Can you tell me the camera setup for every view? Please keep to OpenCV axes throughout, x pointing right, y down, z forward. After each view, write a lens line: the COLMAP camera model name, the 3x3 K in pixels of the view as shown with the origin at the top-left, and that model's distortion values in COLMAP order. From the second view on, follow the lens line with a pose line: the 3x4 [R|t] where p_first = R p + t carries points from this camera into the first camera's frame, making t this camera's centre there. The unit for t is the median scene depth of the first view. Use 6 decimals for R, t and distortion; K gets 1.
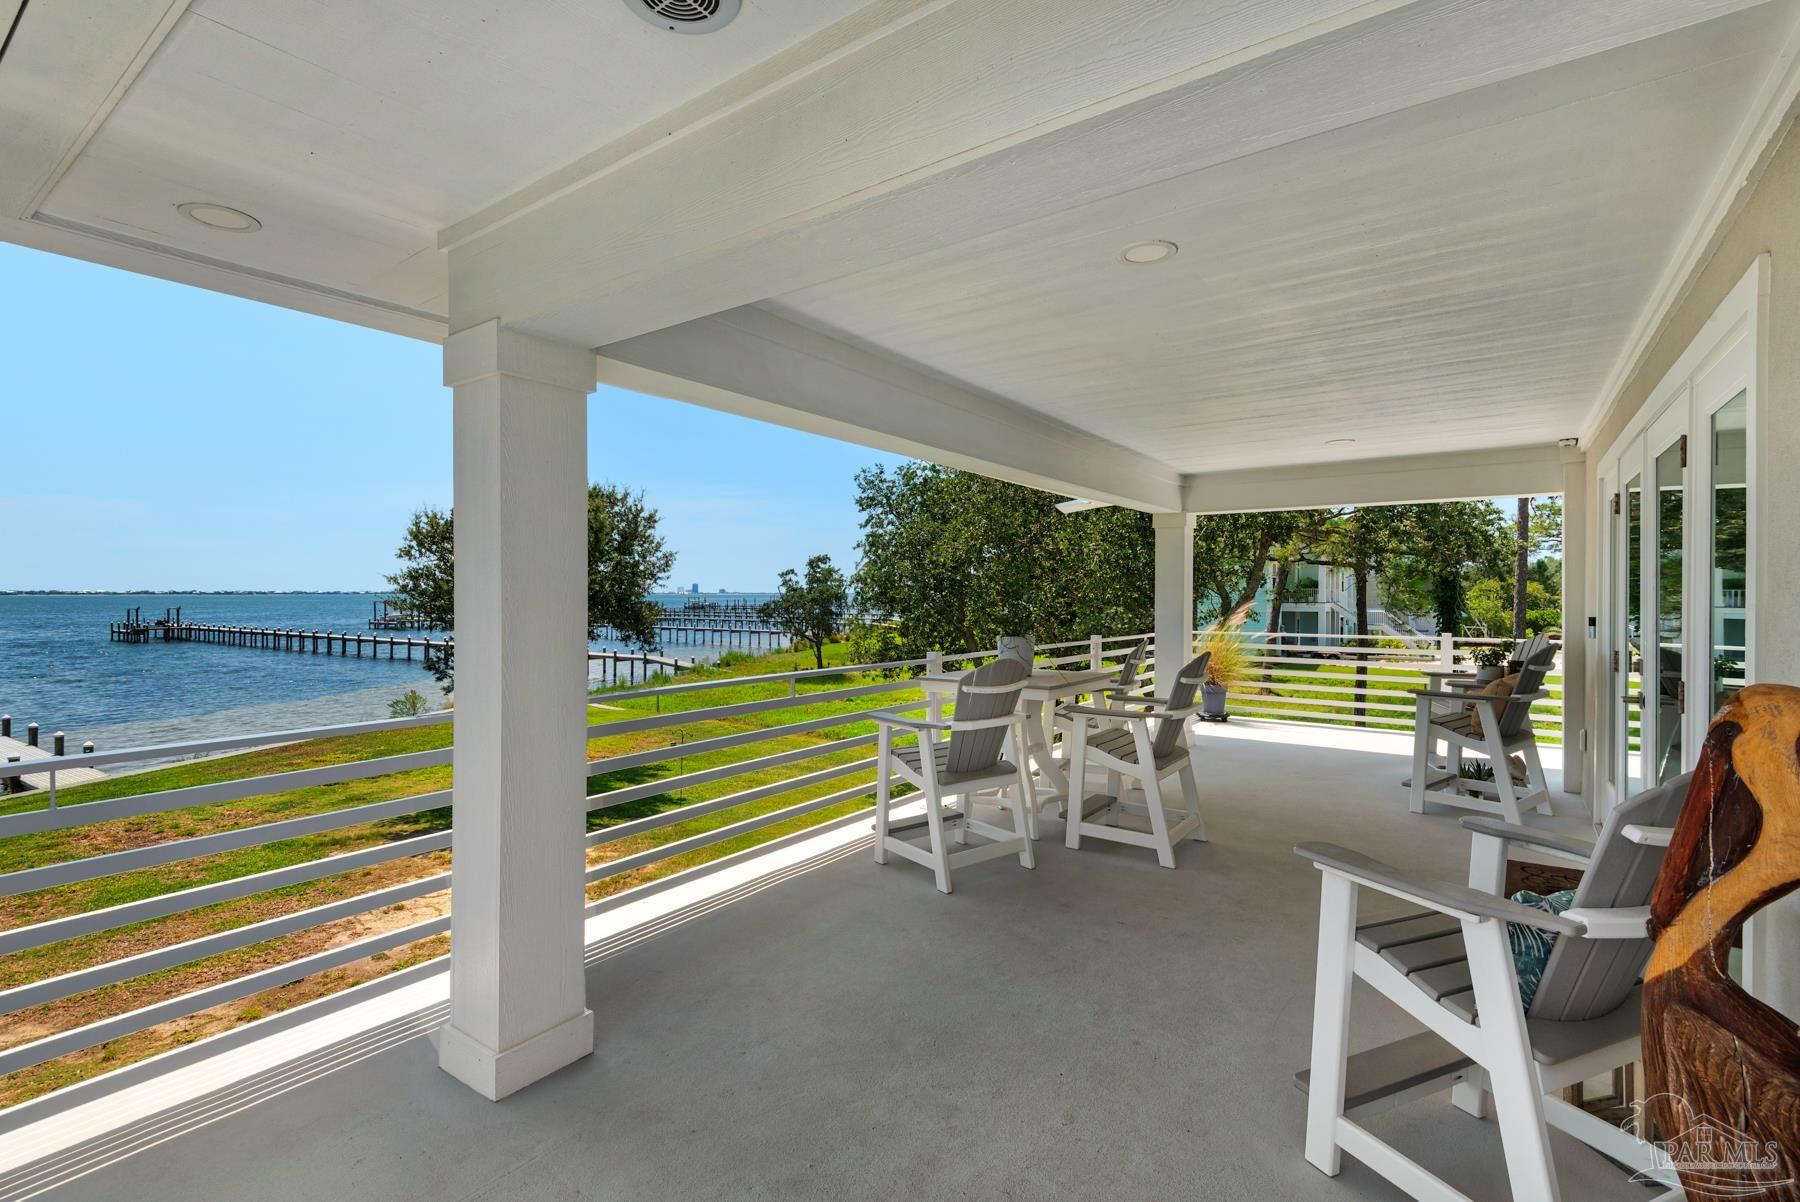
lens RADIAL K [[820.7, 0, 908.8], [0, 820.7, 593.0], [0, 0, 1]] dist [0.013642, -0.006437]
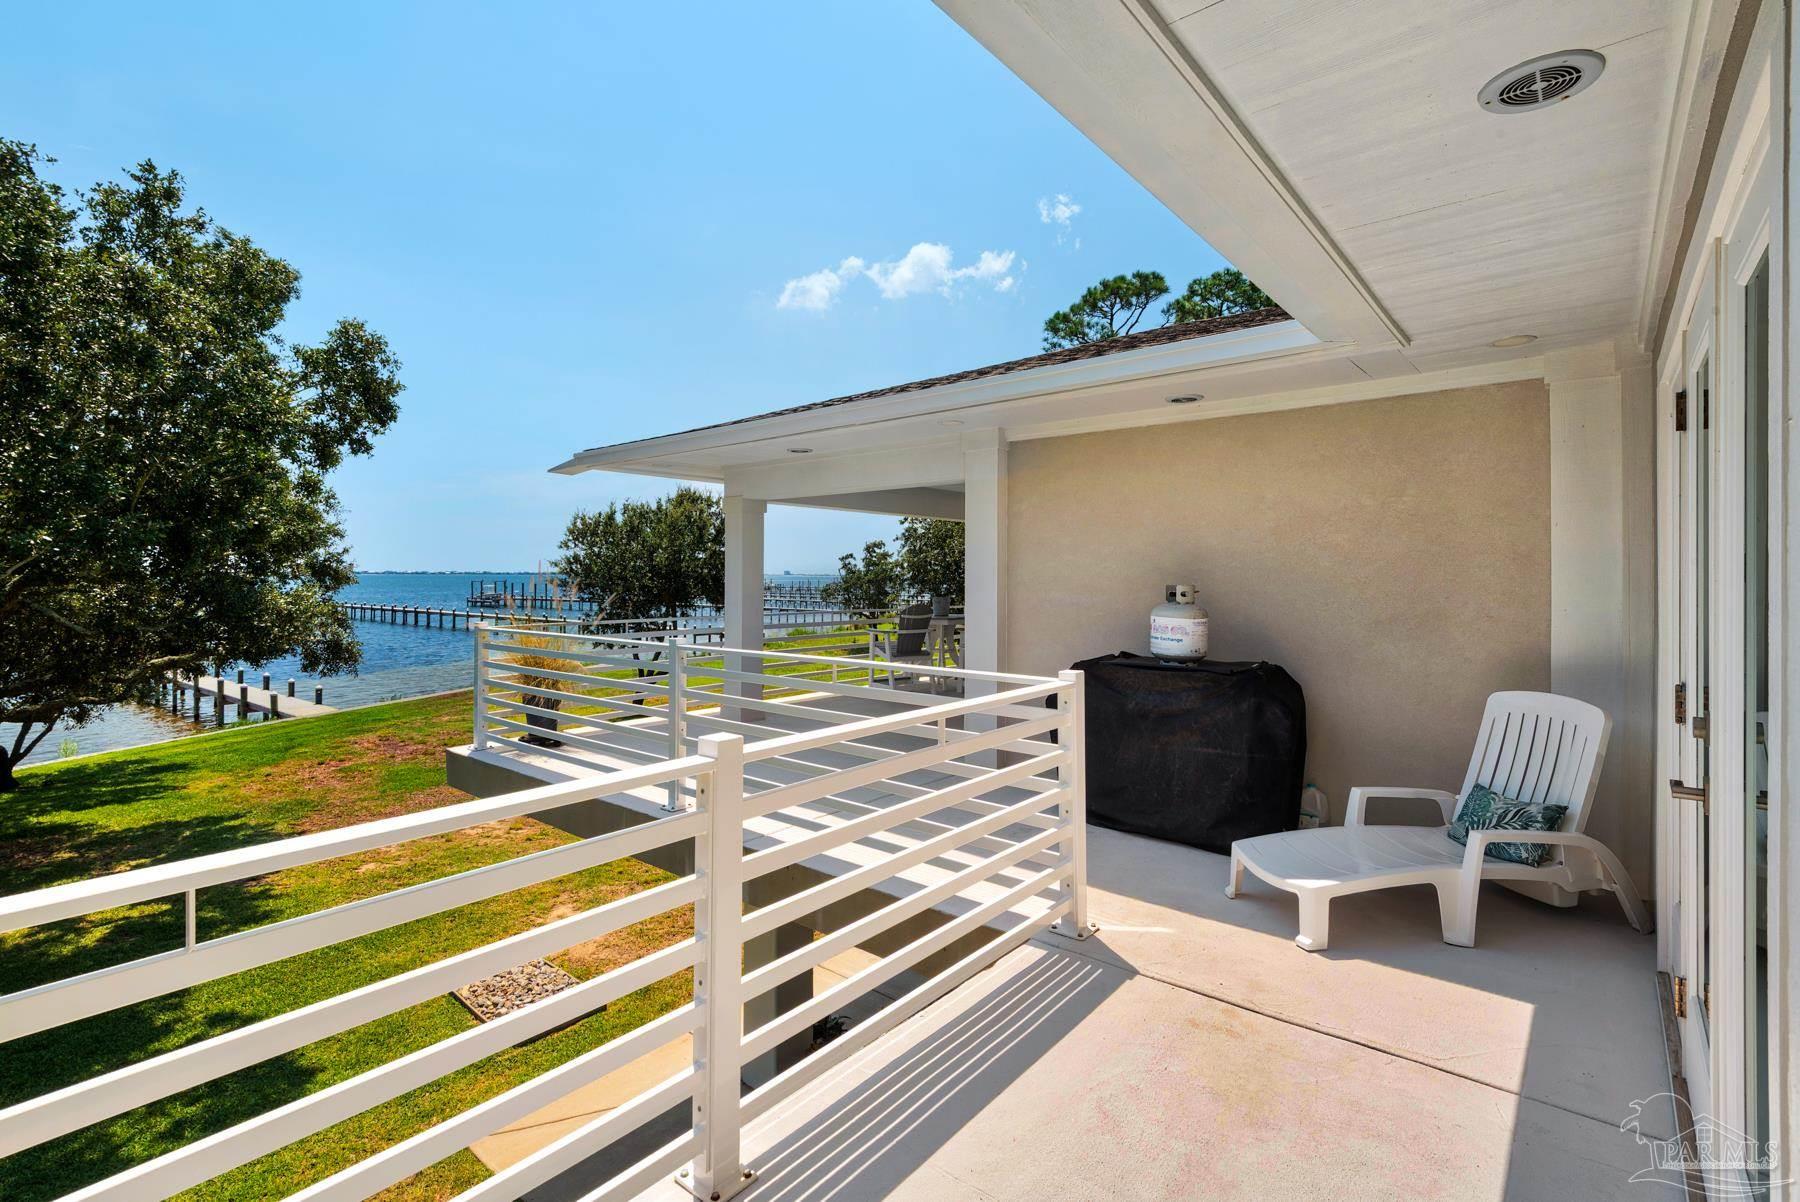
lens RADIAL K [[820.7, 0, 918.7], [0, 820.7, 587.0], [0, 0, 1]] dist [0.013642, -0.006437]
pose [[0.997971, 0.005223, -0.063461, 0.021569], [-0.004335, 0.999891, 0.014120, 0.000054], [0.063528, -0.013816, 0.997884, -0.113538]]
